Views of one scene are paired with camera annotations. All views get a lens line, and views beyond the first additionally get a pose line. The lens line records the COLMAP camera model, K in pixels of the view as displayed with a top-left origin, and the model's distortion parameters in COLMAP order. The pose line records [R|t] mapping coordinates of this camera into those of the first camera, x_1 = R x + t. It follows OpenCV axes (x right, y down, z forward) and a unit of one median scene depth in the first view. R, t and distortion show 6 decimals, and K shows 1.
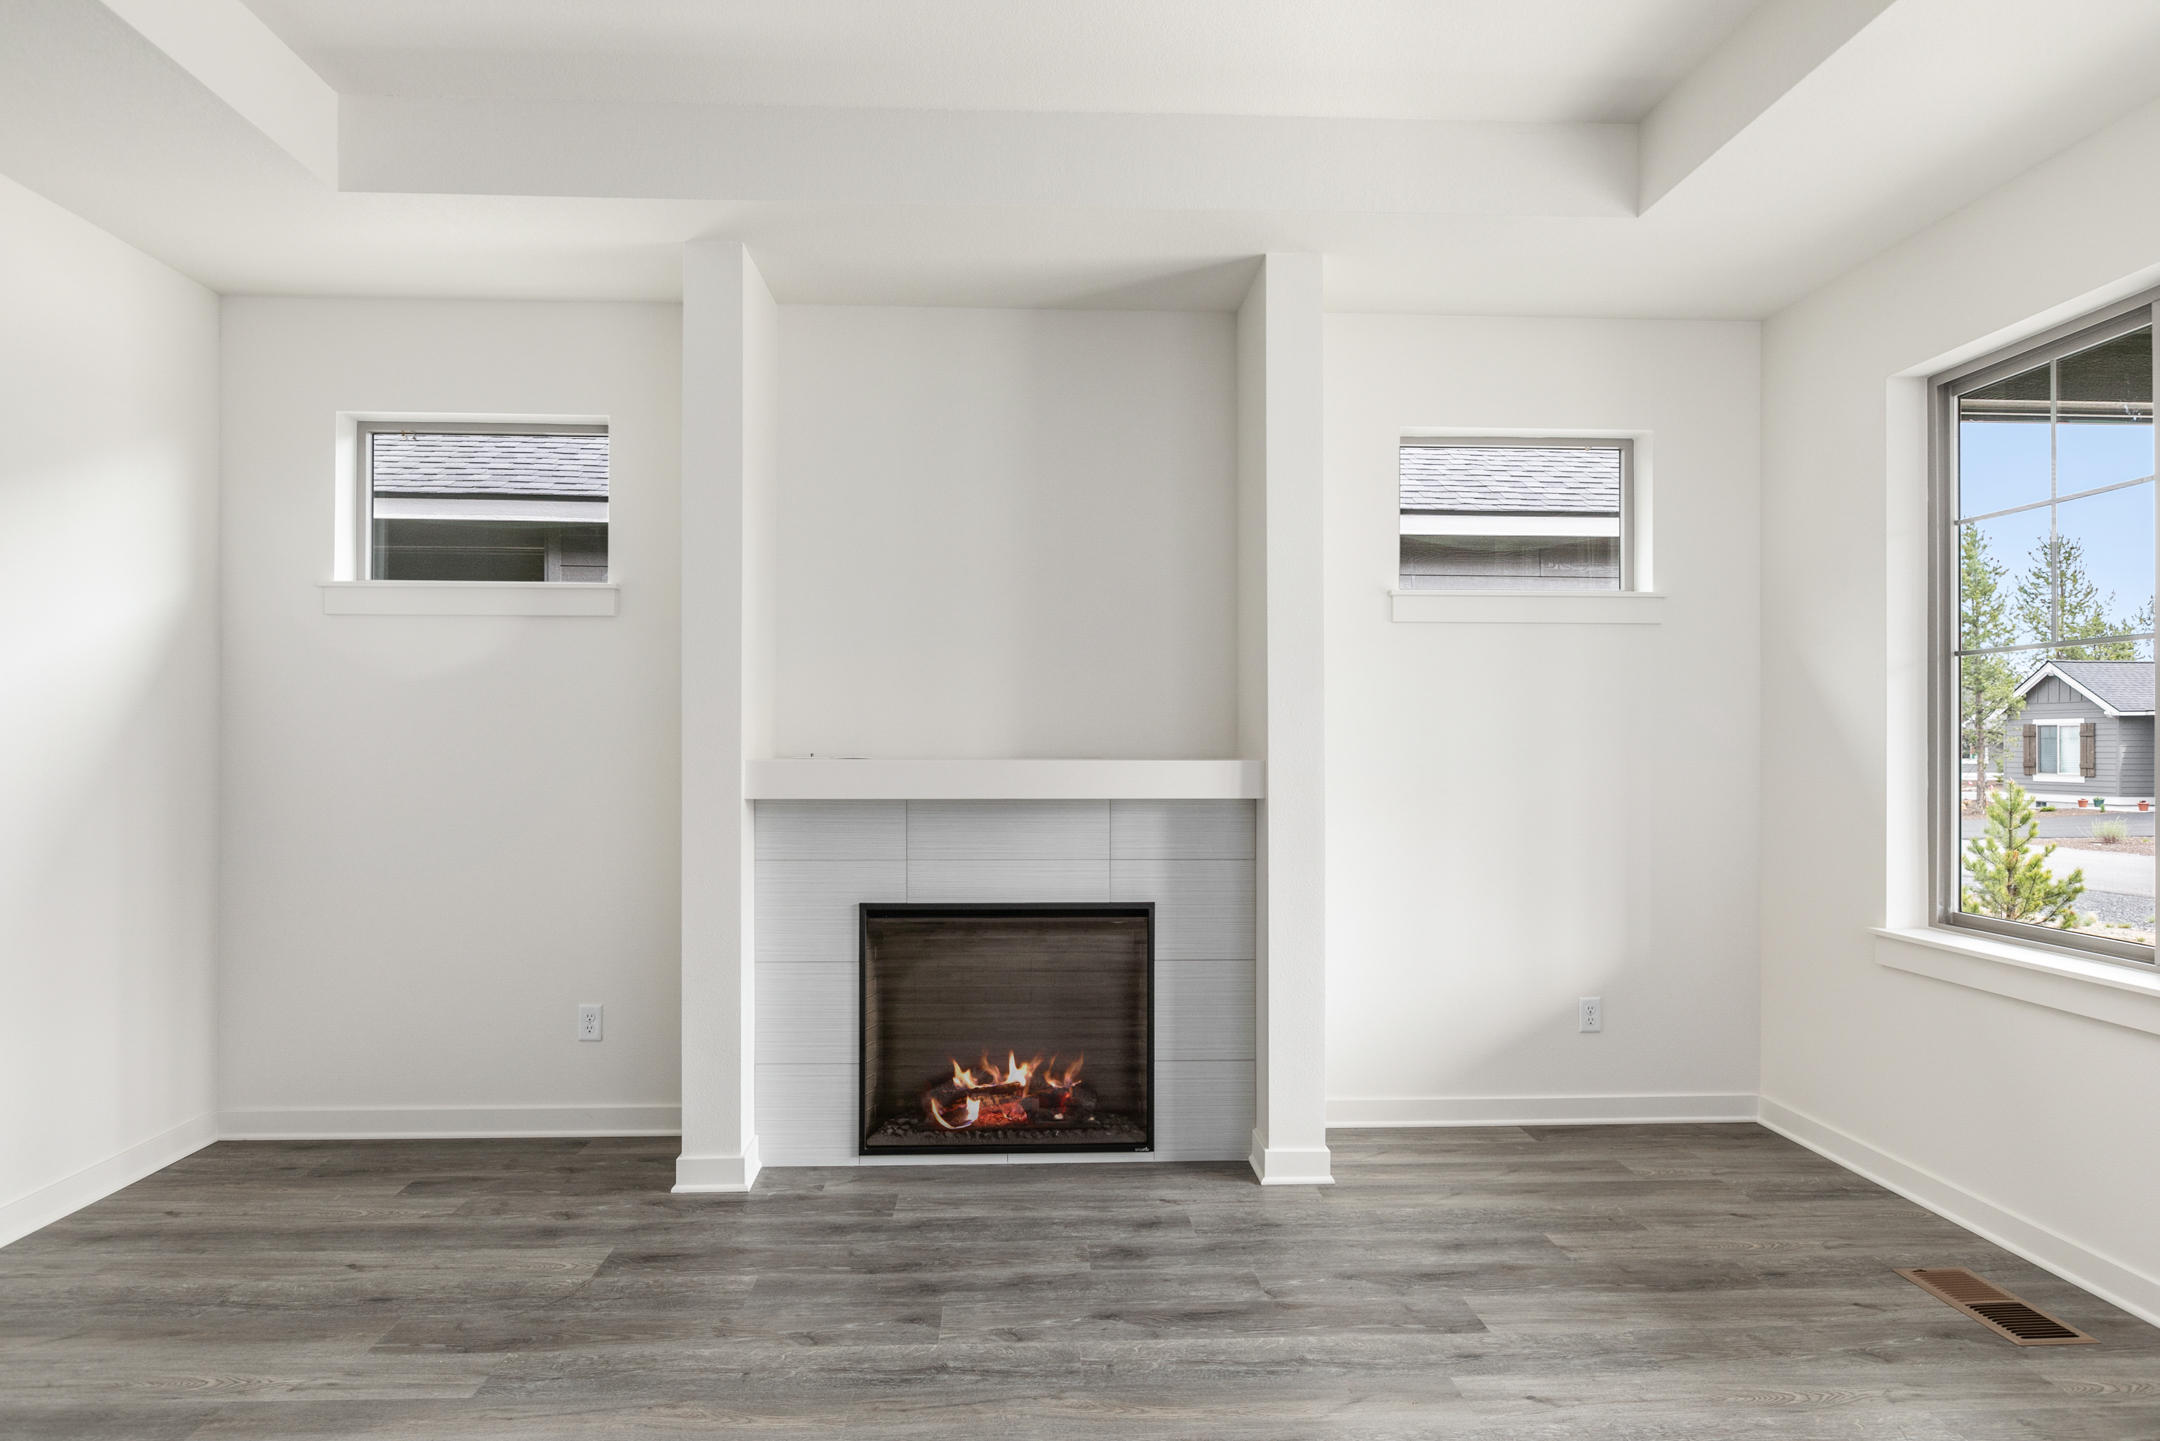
lens RADIAL K [[1257.5, 0, 1078.2], [0, 1257.5, 729.5], [0, 0, 1]] dist [-0.016744, 0.003510]
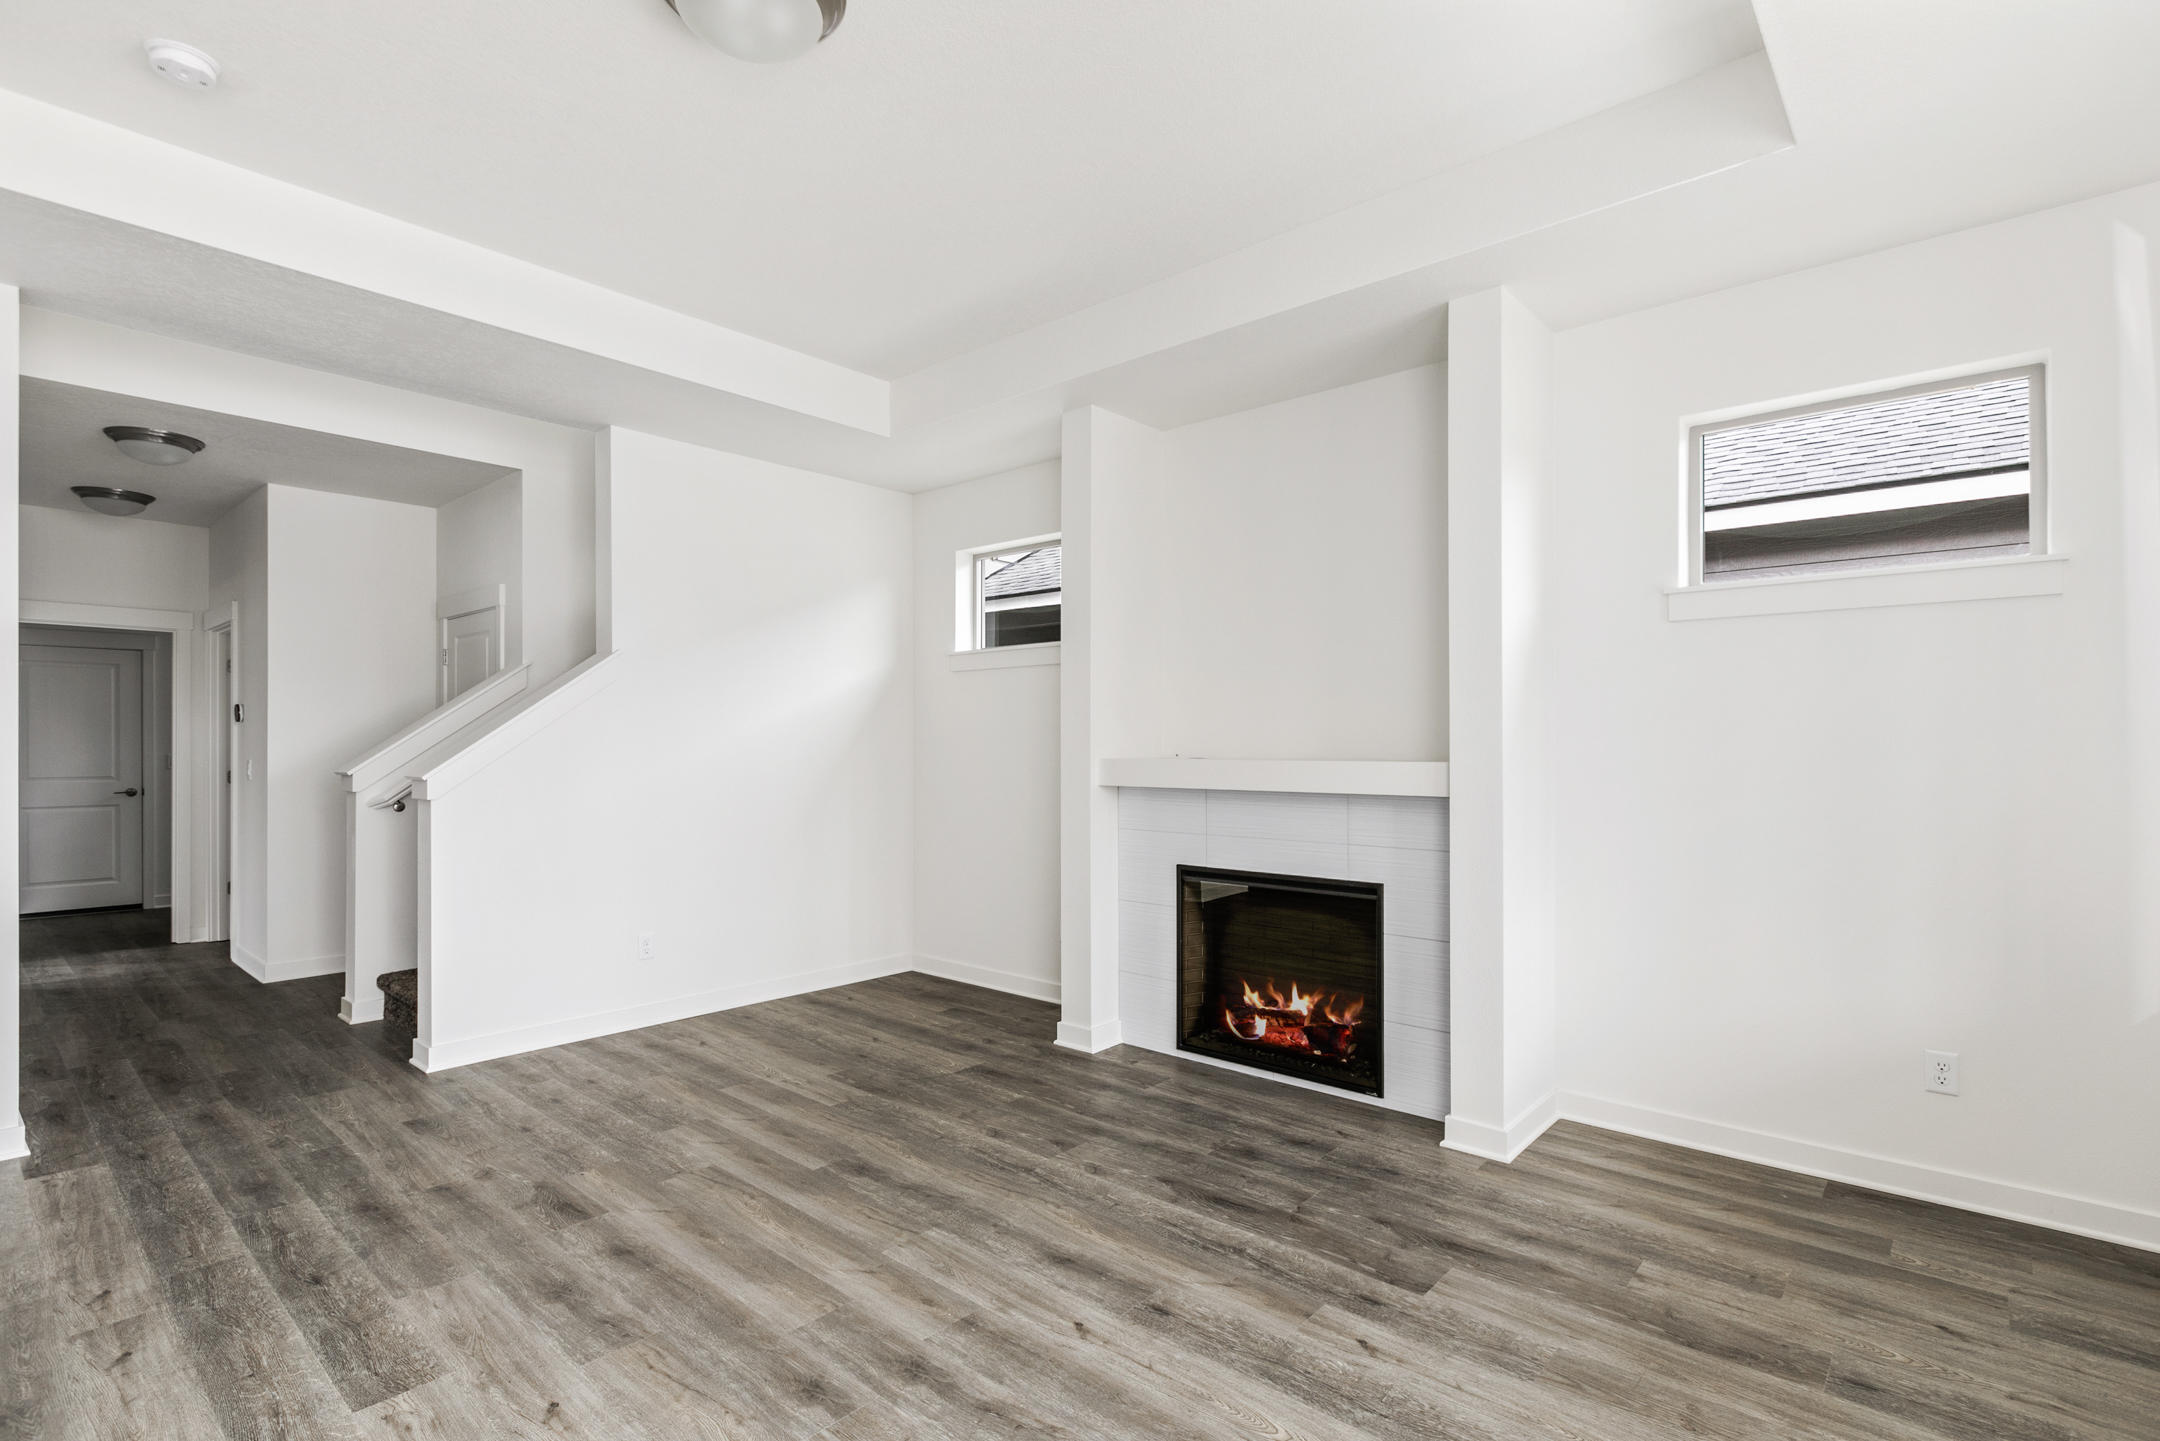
lens RADIAL K [[1041.0, 0, 1077.6], [0, 1041.0, 722.9], [0, 0, 1]] dist [-0.012547, -0.000228]
pose [[0.711386, -0.015302, -0.702635, 0.578306], [0.001981, 0.999803, -0.019768, 0.007668], [0.702799, 0.012671, 0.711276, 0.122168]]
